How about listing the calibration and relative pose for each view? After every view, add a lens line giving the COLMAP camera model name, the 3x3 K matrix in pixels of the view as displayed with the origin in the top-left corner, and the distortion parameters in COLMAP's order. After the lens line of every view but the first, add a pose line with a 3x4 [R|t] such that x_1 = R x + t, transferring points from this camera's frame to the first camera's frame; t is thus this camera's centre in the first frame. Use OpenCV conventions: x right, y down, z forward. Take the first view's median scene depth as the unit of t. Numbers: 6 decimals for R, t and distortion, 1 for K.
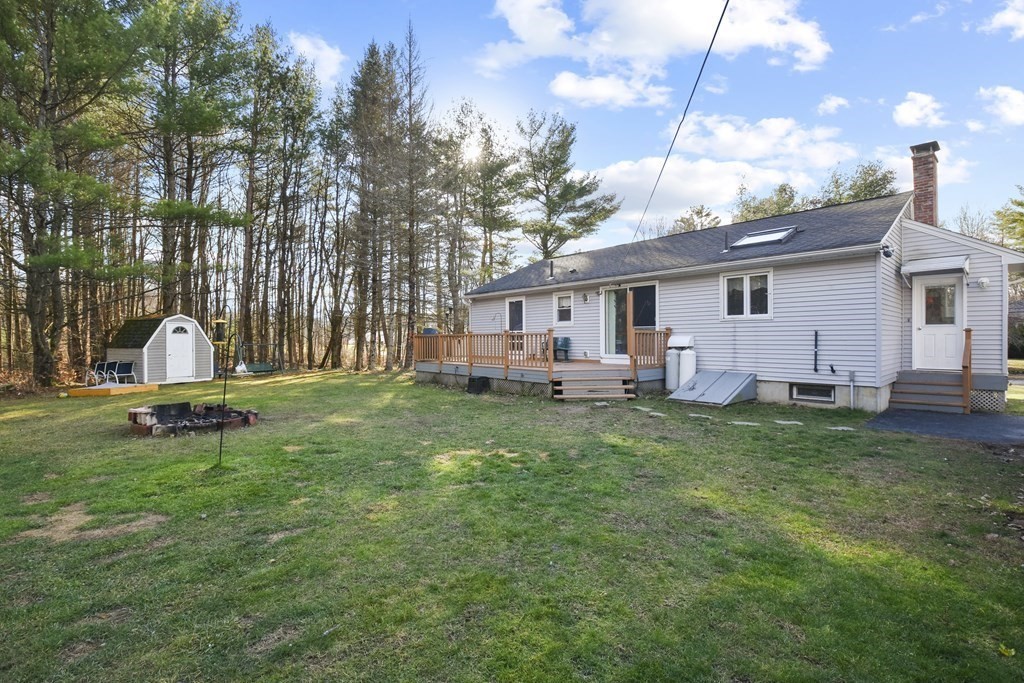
lens RADIAL K [[454.3, 0, 509.8], [0, 454.3, 338.8], [0, 0, 1]] dist [0.015338, -0.022571]
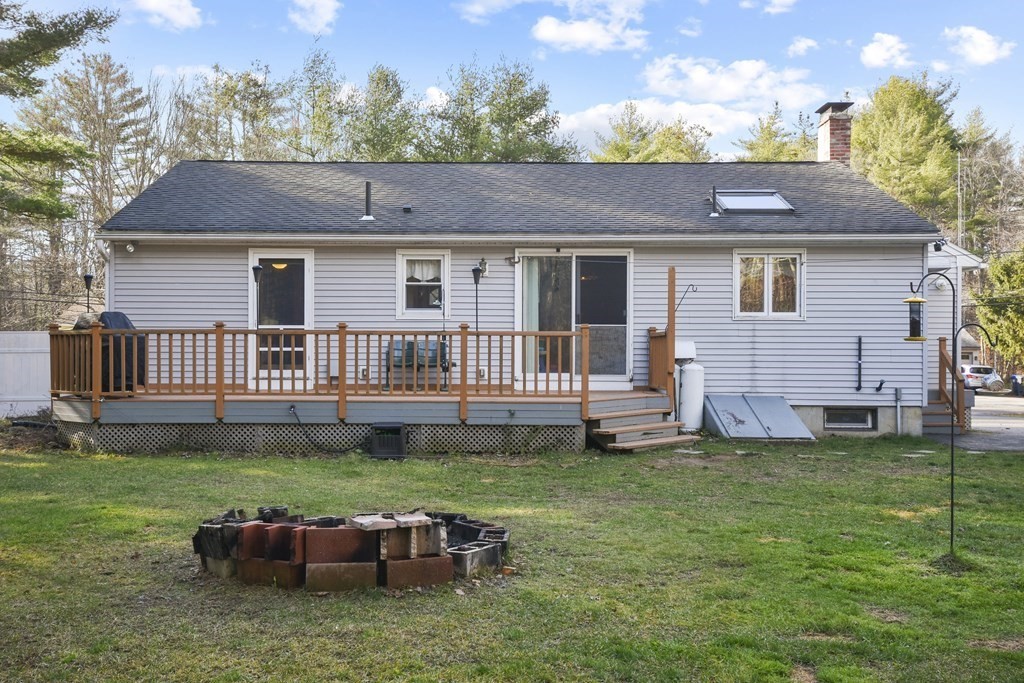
lens RADIAL K [[1043.7, 0, 465.8], [0, 1043.7, 340.8], [0, 0, 1]] dist [0.025706, 0.013210]
pose [[0.674471, 0.015672, 0.738135, -0.794896], [-0.007823, 0.999870, -0.014081, 0.013687], [-0.738260, 0.003722, 0.674506, 0.218440]]
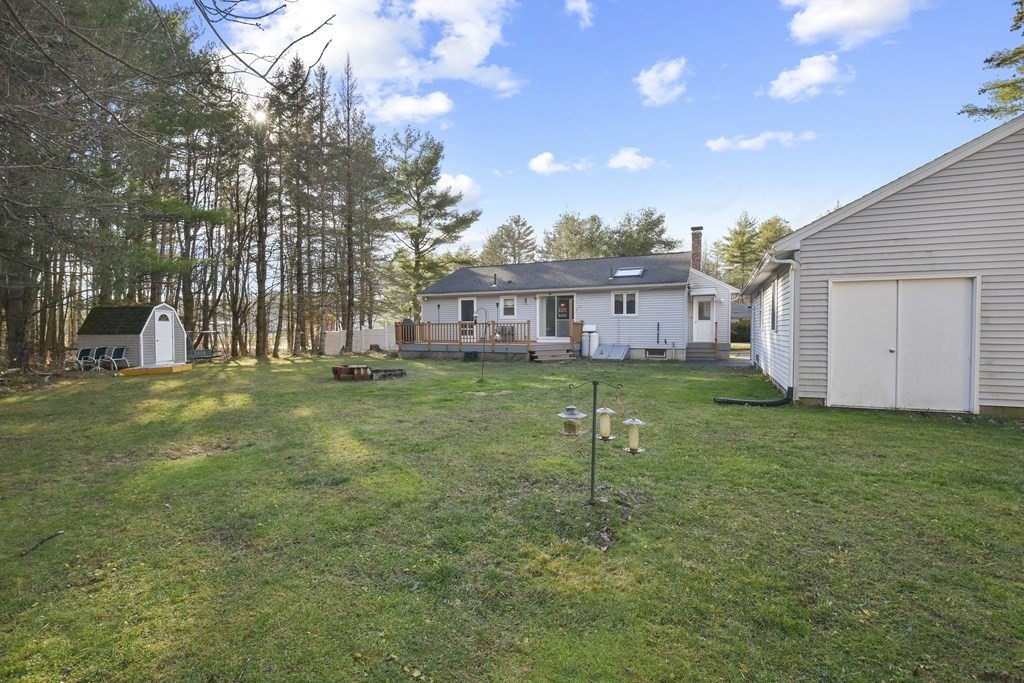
lens RADIAL K [[454.3, 0, 509.8], [0, 454.3, 338.8], [0, 0, 1]] dist [0.015338, -0.022571]
pose [[0.914278, -0.005381, 0.405052, -0.558287], [-0.001595, 0.999856, 0.016881, 0.015432], [-0.405084, -0.016080, 0.914138, -0.435920]]
